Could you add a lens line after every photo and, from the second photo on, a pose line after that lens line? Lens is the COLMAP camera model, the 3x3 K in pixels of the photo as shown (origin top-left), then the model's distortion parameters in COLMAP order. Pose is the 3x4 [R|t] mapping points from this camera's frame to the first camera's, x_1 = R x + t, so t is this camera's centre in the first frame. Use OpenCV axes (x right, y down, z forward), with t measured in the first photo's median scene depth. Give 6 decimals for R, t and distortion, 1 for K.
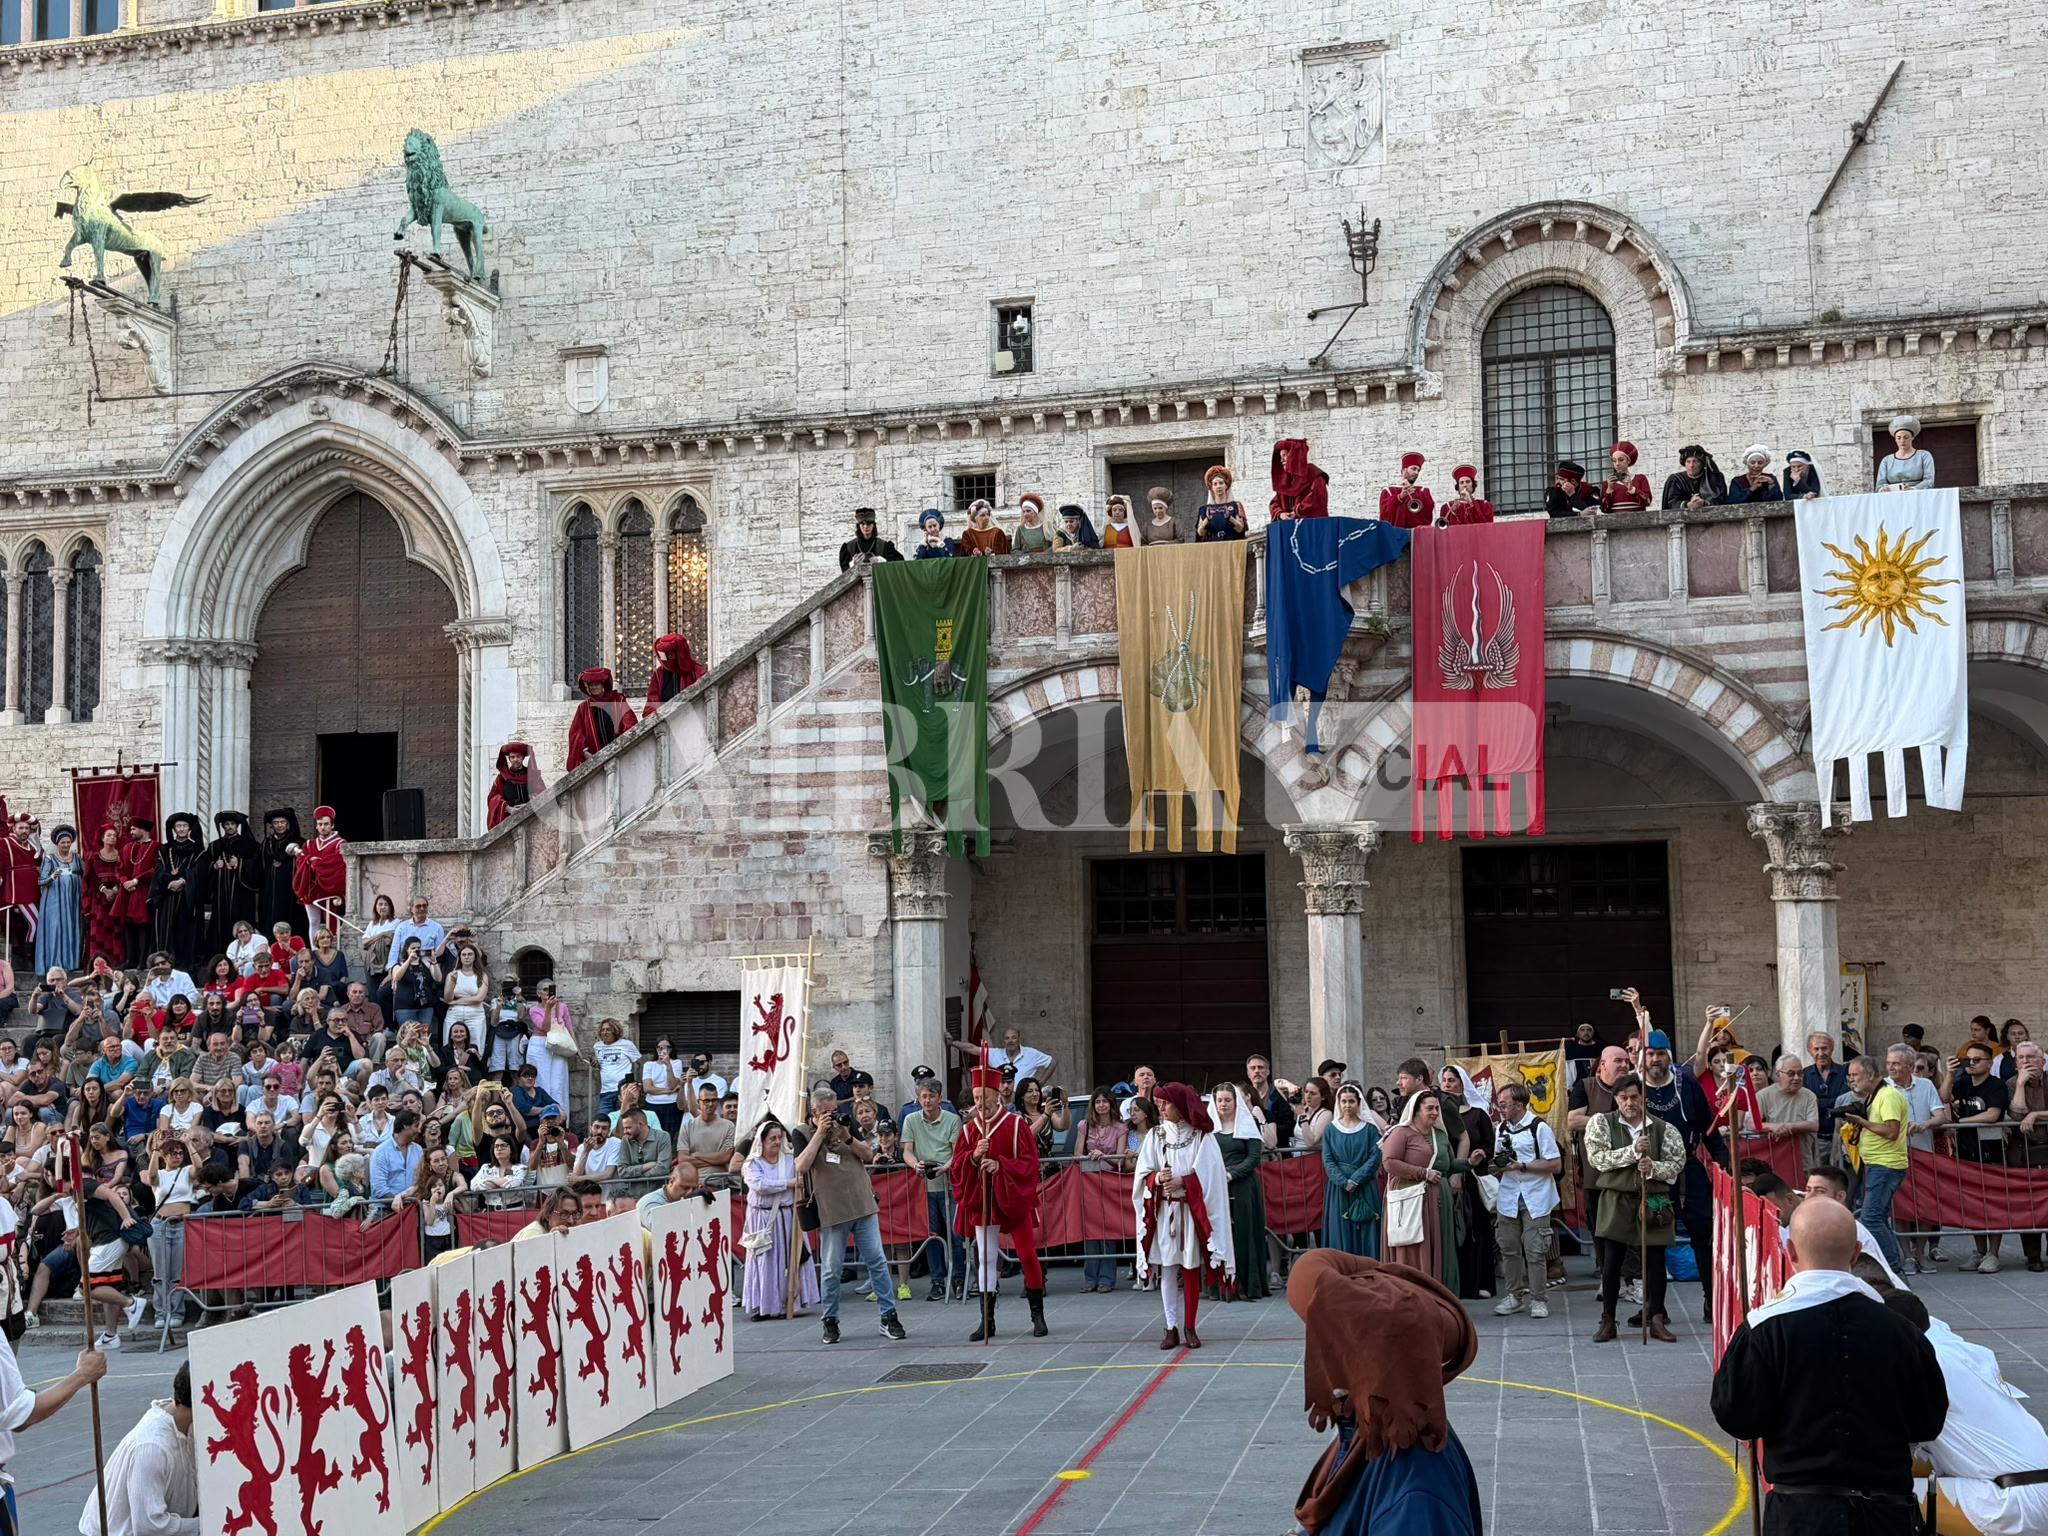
lens RADIAL K [[2215.5, 0, 953.4], [0, 2215.5, 791.1], [0, 0, 1]] dist [0.106155, 0.000000]
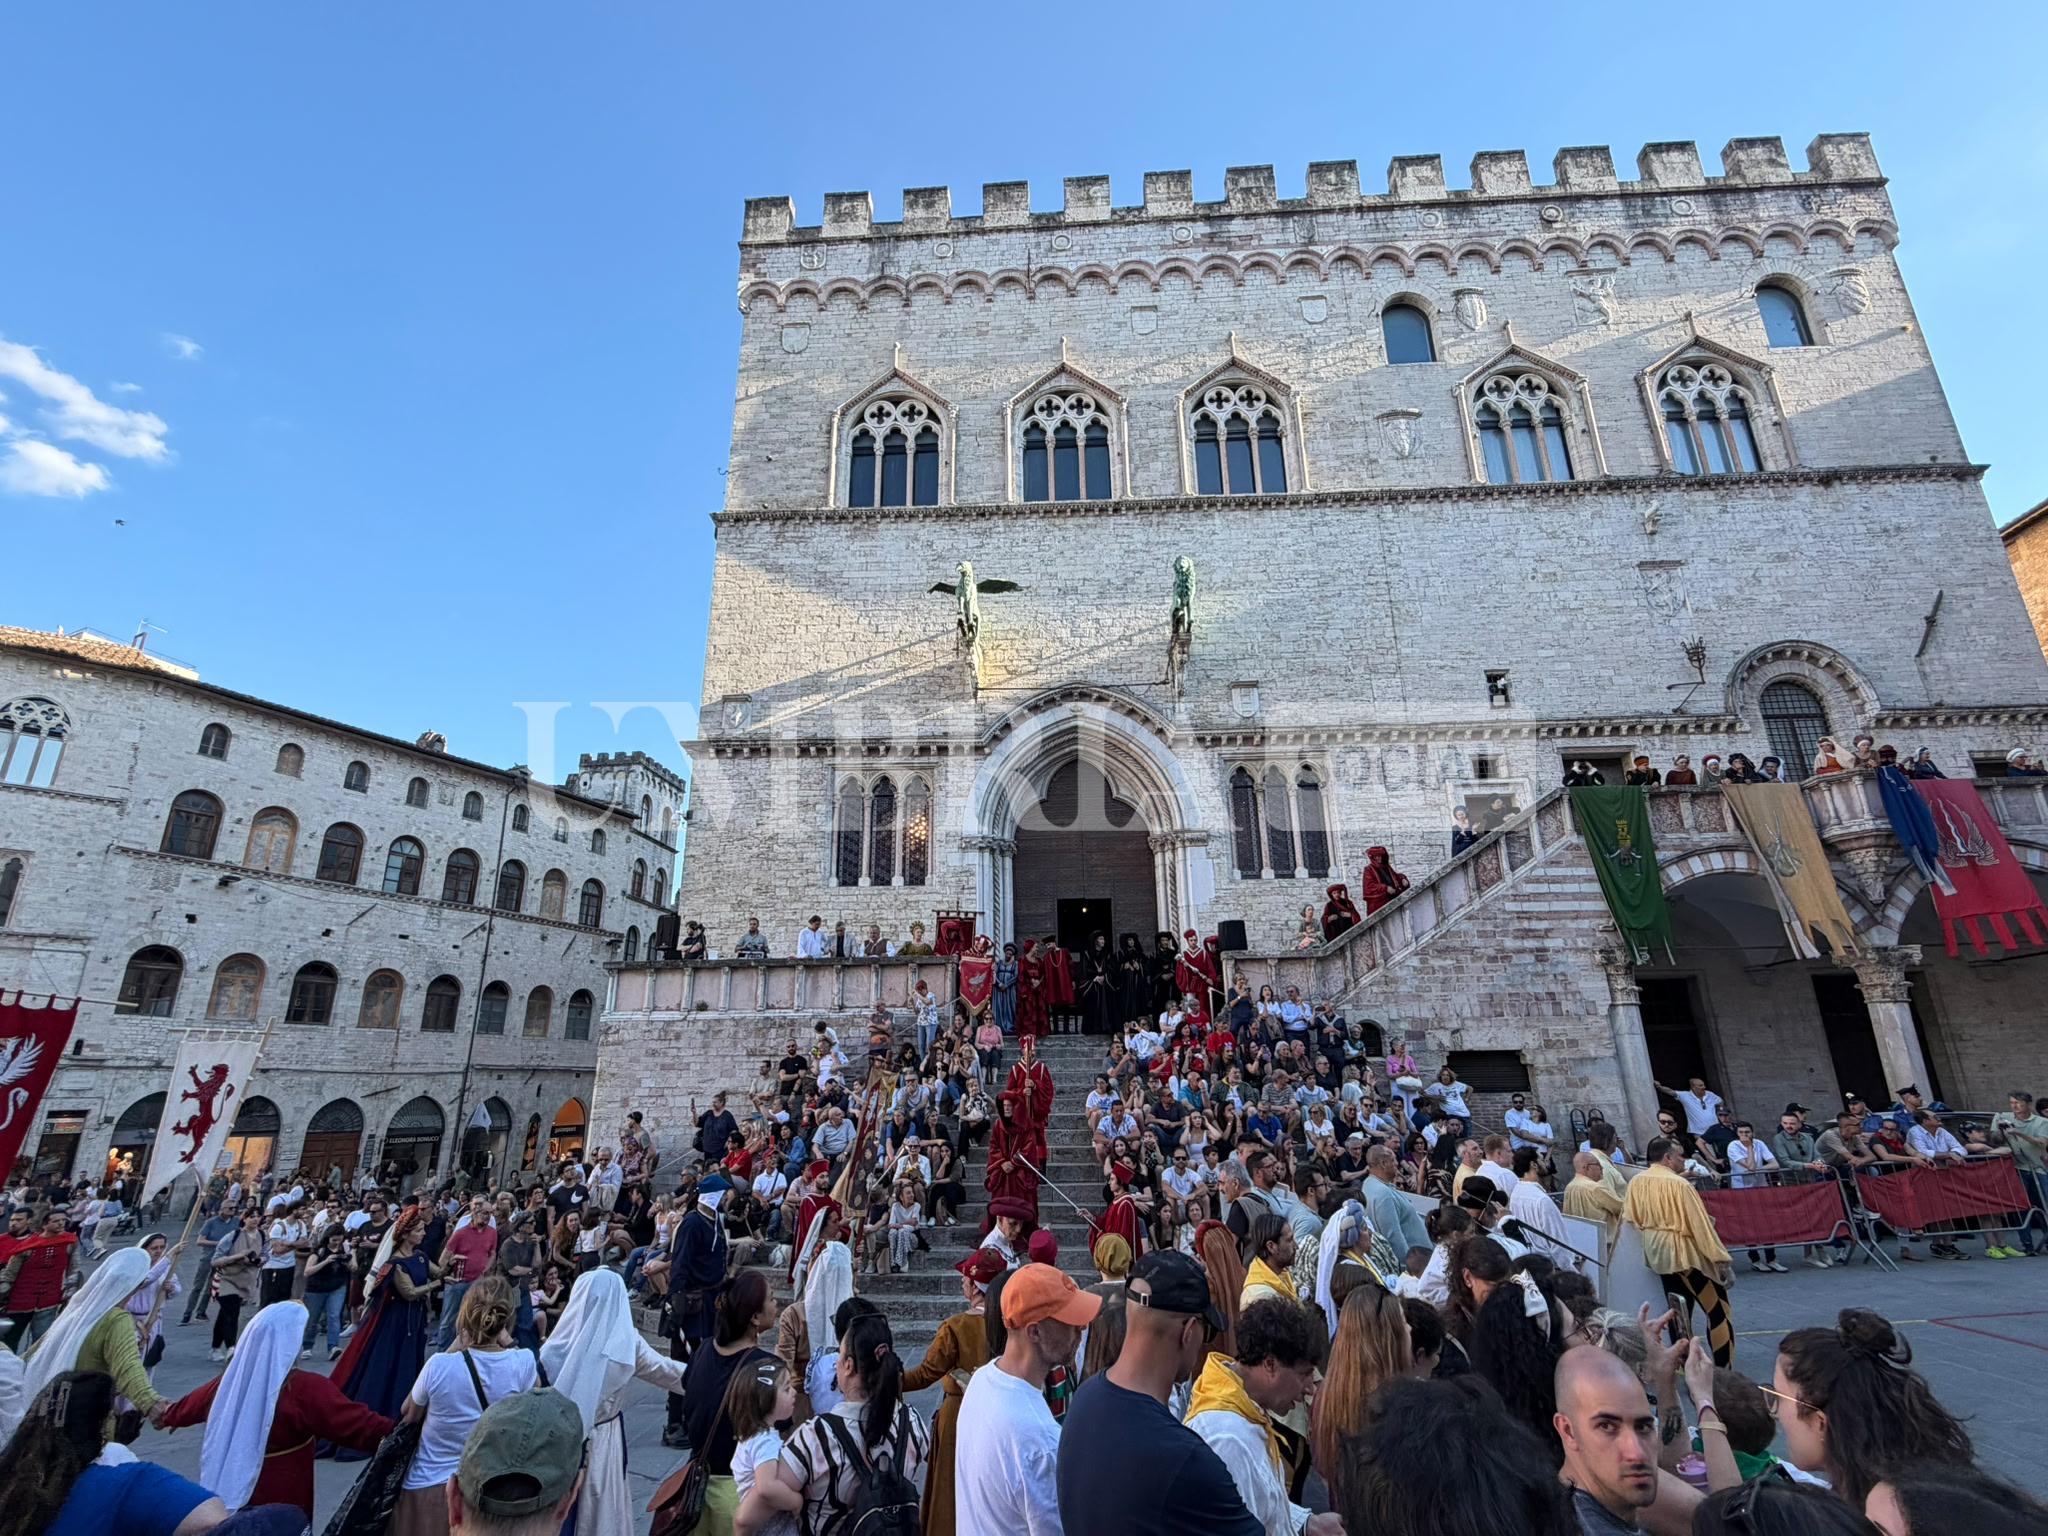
lens RADIAL K [[971.3, 0, 1013.5], [0, 971.3, 761.6], [0, 0, 1]] dist [0.017029, -0.010141]
pose [[0.976472, 0.072542, 0.203075, -0.554691], [-0.020769, 0.968979, -0.246267, 0.064662], [-0.214641, 0.236256, 0.947688, 0.352402]]
